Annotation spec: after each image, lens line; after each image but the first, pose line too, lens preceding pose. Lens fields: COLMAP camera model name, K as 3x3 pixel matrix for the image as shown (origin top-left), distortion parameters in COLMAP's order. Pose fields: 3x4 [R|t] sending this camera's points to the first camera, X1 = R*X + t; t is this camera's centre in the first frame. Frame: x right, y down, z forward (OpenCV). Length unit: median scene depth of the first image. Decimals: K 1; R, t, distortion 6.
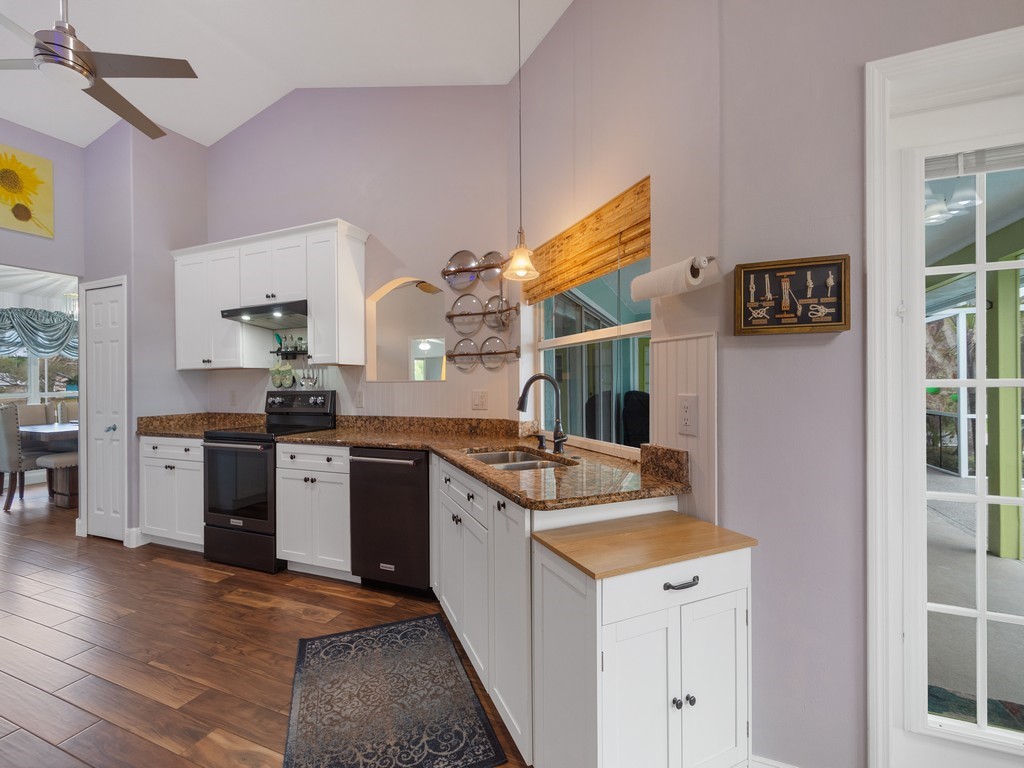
lens RADIAL K [[457.4, 0, 510.9], [0, 457.4, 382.8], [0, 0, 1]] dist [0.001862, 0.000707]
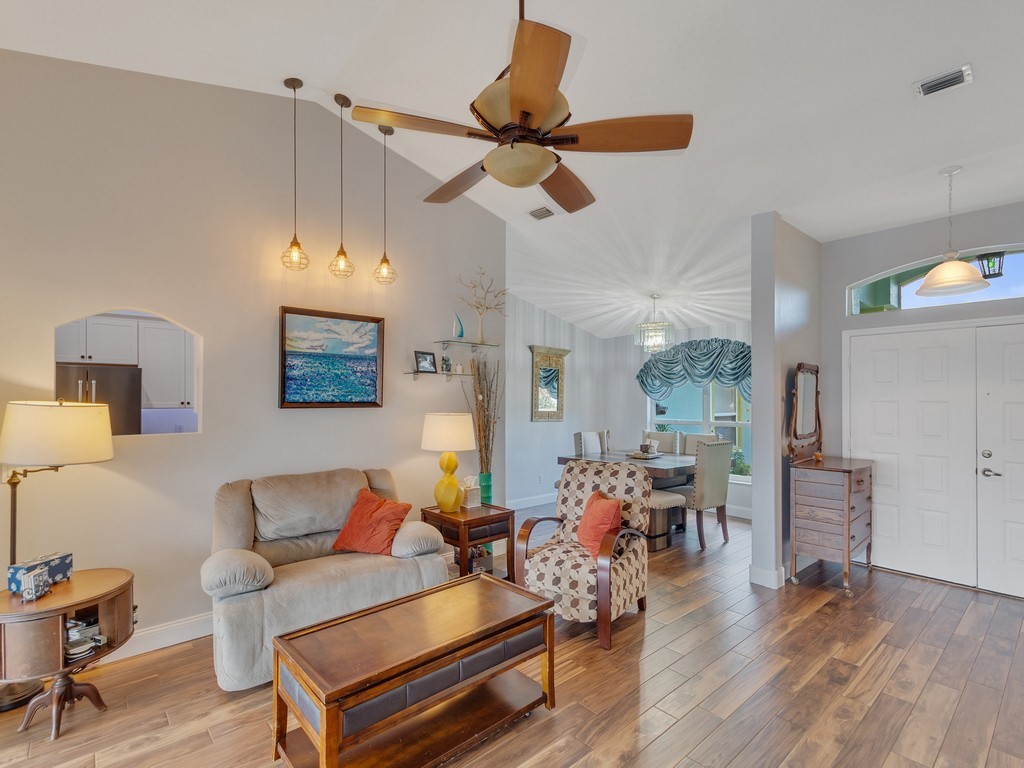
lens RADIAL K [[485.1, 0, 507.2], [0, 485.1, 388.5], [0, 0, 1]] dist [0.009284, -0.005409]
pose [[-0.438157, -0.008380, -0.898860, 0.215413], [0.008335, 0.999876, -0.013385, -0.070214], [0.898860, -0.013356, -0.438032, 1.859062]]
